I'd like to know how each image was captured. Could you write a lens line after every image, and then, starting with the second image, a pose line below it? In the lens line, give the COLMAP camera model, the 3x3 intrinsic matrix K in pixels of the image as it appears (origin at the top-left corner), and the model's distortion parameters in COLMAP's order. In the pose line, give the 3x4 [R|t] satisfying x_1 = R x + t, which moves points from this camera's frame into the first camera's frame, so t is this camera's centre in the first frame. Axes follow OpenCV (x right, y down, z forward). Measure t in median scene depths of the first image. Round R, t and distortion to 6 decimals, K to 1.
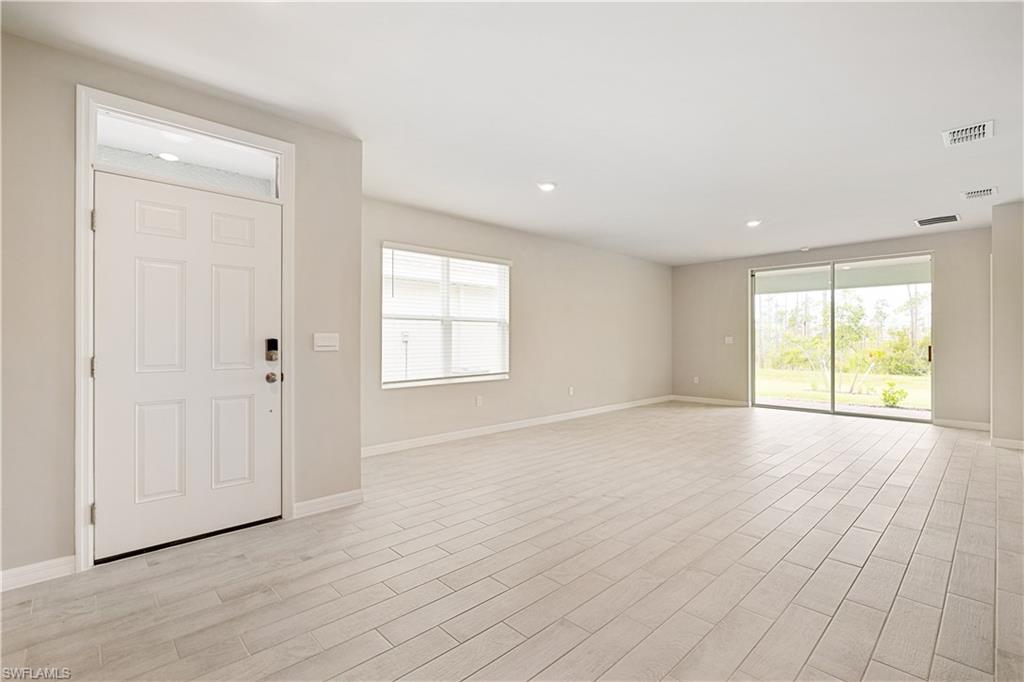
lens RADIAL K [[464.7, 0, 512.0], [0, 464.7, 341.0], [0, 0, 1]] dist [-0.001766, 0.000264]
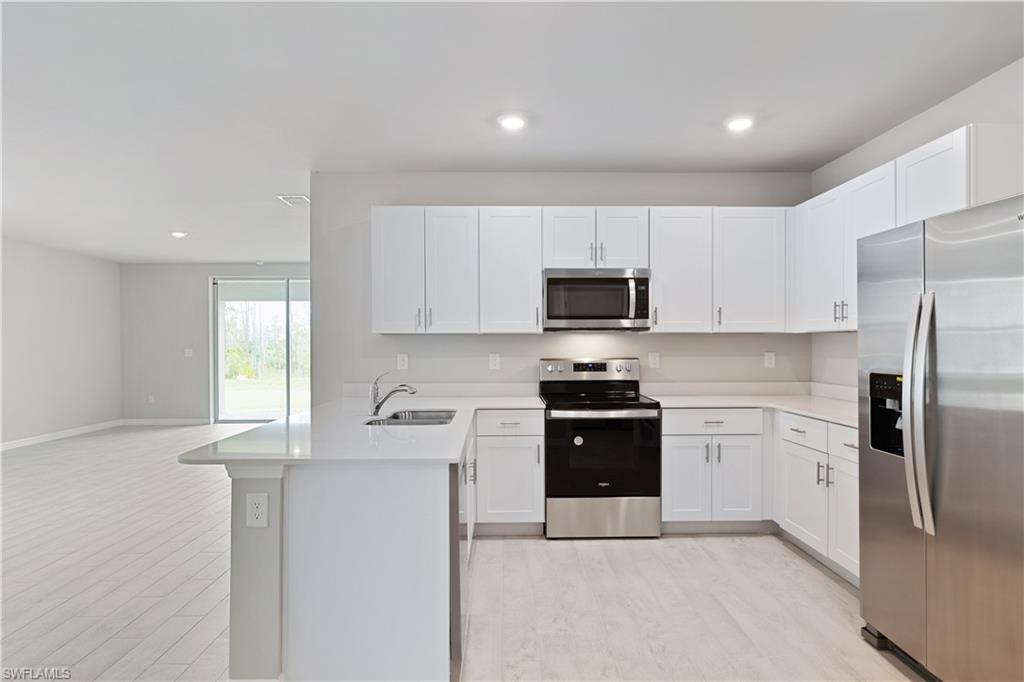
lens RADIAL K [[558.8, 0, 513.7], [0, 558.8, 343.8], [0, 0, 1]] dist [0.000519, -0.000565]
pose [[0.676820, -0.003044, 0.736142, 0.106794], [0.003579, 0.999993, 0.000845, -0.019807], [-0.736140, 0.002062, 0.676826, -0.227662]]
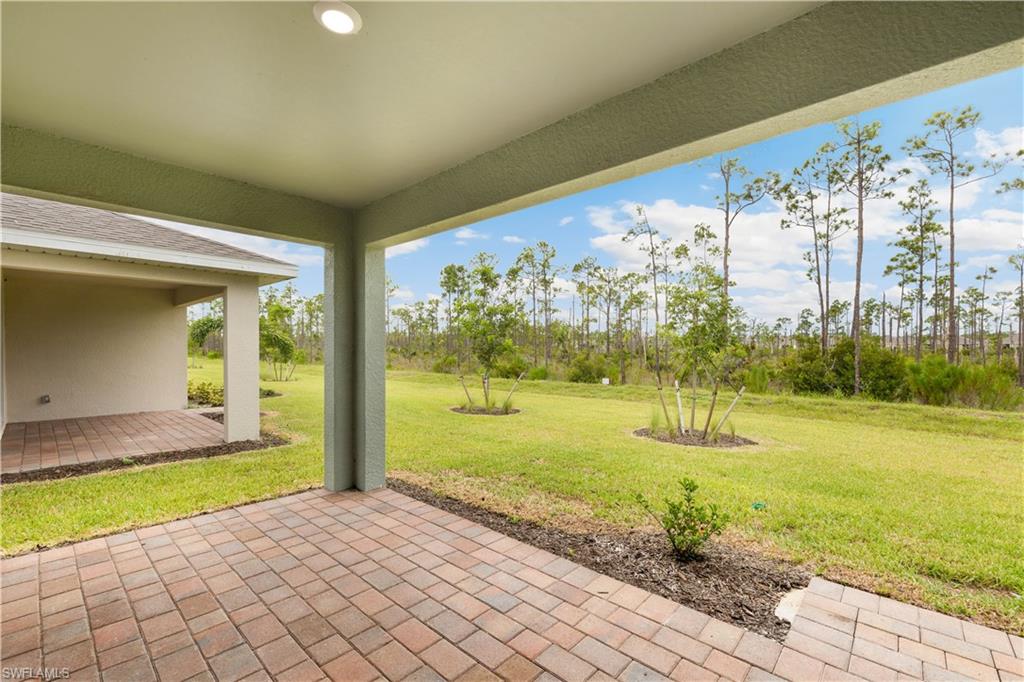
lens RADIAL K [[434.2, 0, 512.0], [0, 434.2, 341.0], [0, 0, 1]] dist [0.000299, -0.000273]
pose [[0.997463, 0.002554, 0.071135, 0.877174], [-0.001556, 0.999900, -0.014075, -0.011293], [-0.071164, 0.013929, 0.997367, 0.910237]]
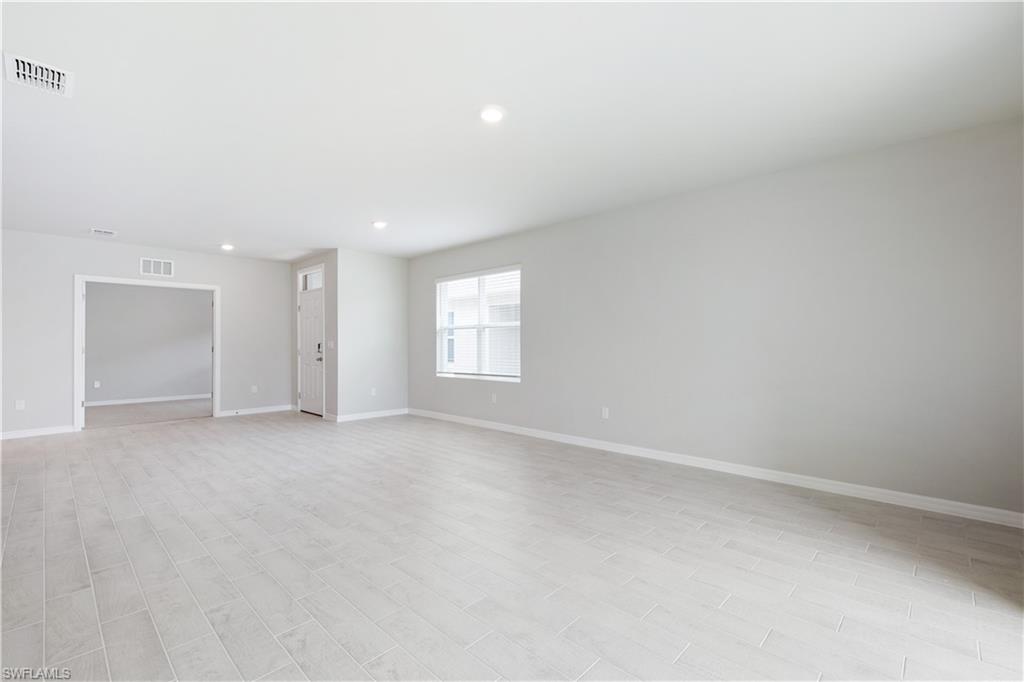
lens RADIAL K [[444.2, 0, 512.0], [0, 444.2, 341.0], [0, 0, 1]] dist [0.009934, -0.000021]
pose [[0.046166, -0.007822, -0.998903, 0.784642], [0.000667, 0.999969, -0.007800, -0.000524], [0.998934, -0.000306, 0.046170, 0.778875]]
